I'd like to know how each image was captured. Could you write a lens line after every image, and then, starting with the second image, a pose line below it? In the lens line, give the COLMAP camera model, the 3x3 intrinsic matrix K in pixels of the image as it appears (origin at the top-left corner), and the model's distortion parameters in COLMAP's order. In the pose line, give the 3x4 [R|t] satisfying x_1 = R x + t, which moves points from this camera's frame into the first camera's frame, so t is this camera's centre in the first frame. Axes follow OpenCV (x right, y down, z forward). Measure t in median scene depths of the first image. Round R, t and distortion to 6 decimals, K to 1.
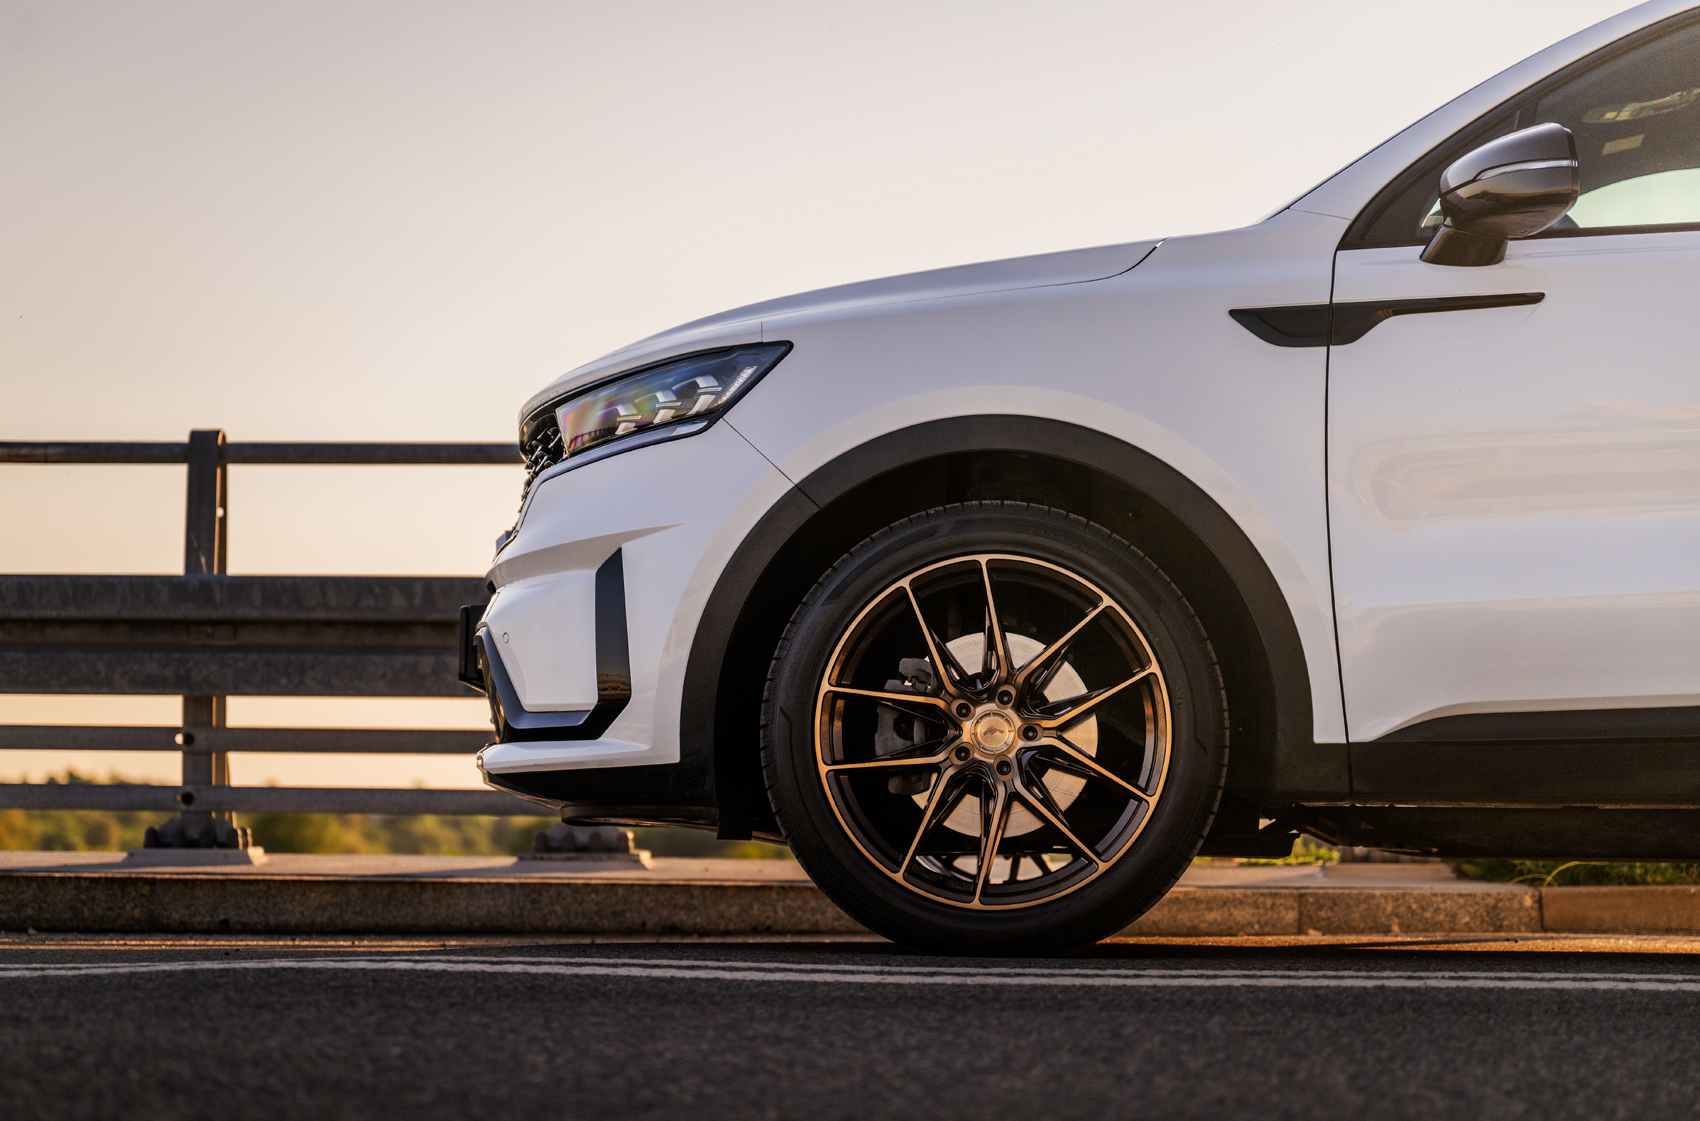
lens RADIAL K [[3594.1, 0, 844.8], [0, 3594.1, 570.9], [0, 0, 1]] dist [-0.004705, 0.000000]
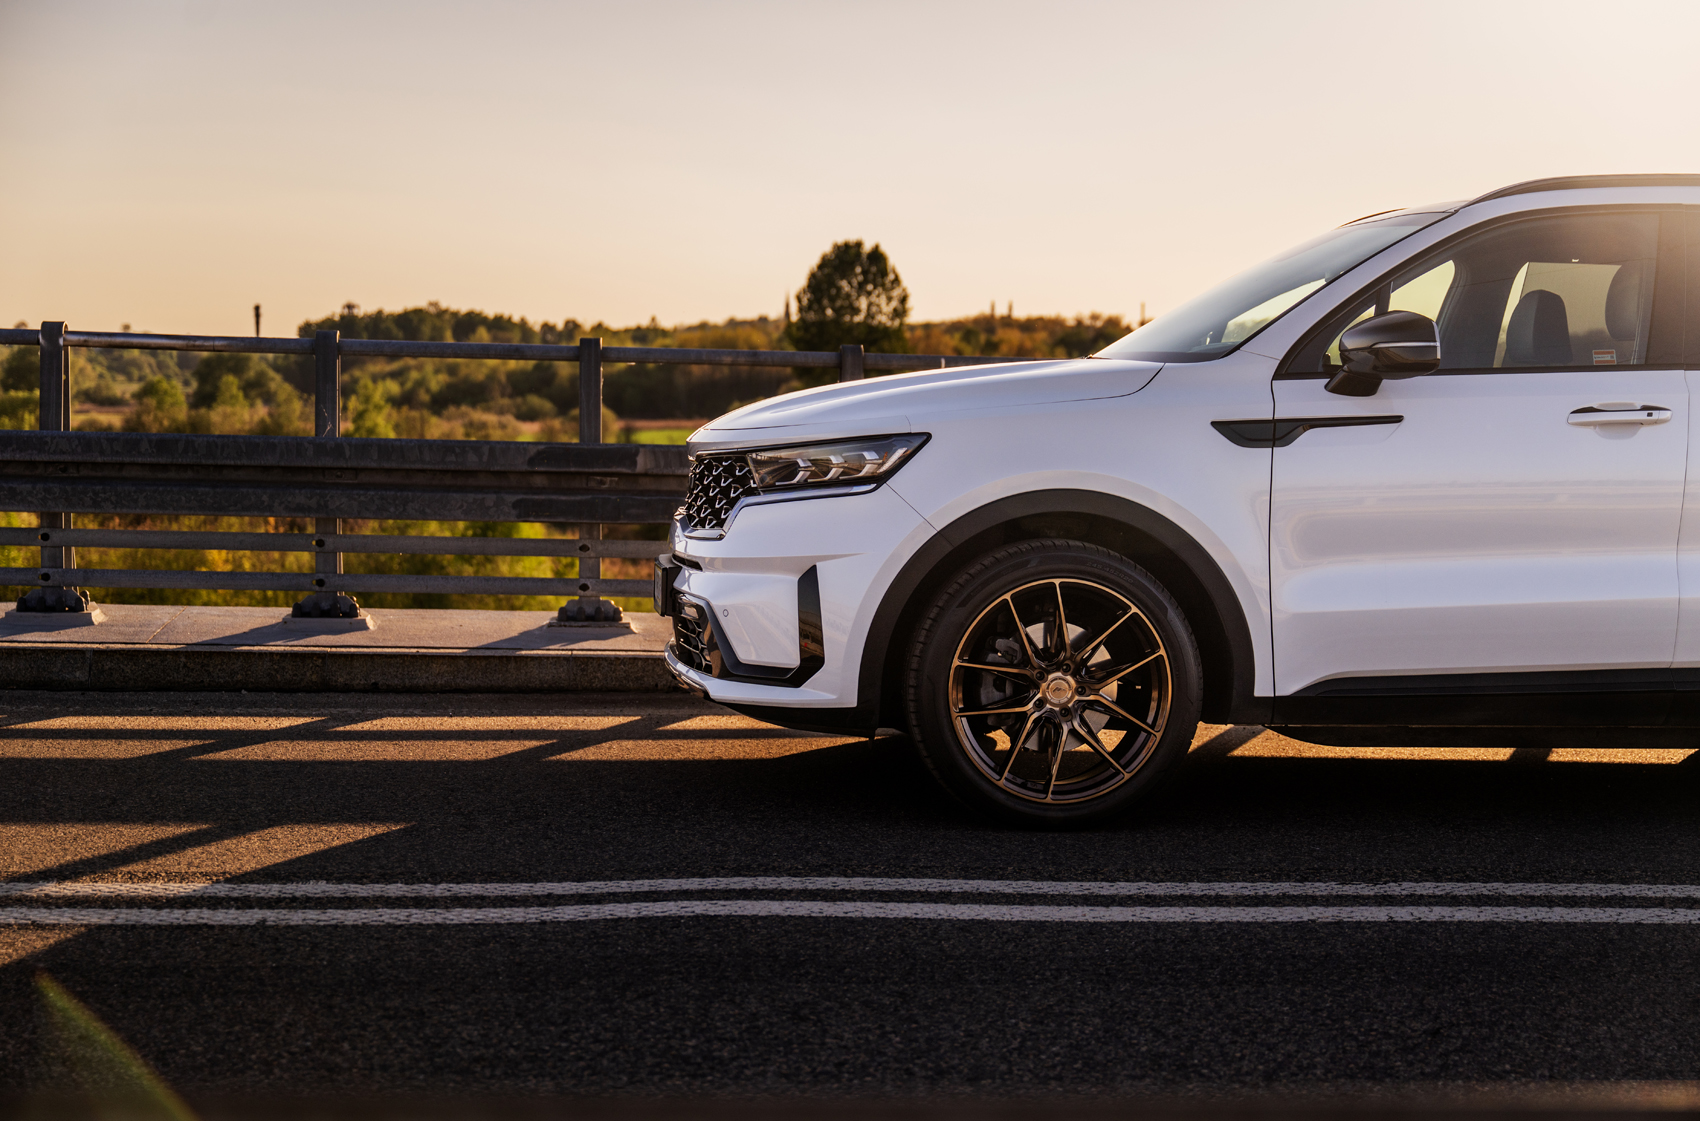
lens RADIAL K [[2332.9, 0, 862.3], [0, 2332.9, 546.6], [0, 0, 1]] dist [0.010285, 0.000000]
pose [[0.982607, 0.003195, 0.185671, -0.228121], [-0.030559, 0.989003, 0.144704, -0.159023], [-0.183166, -0.147861, 0.971899, 0.029249]]
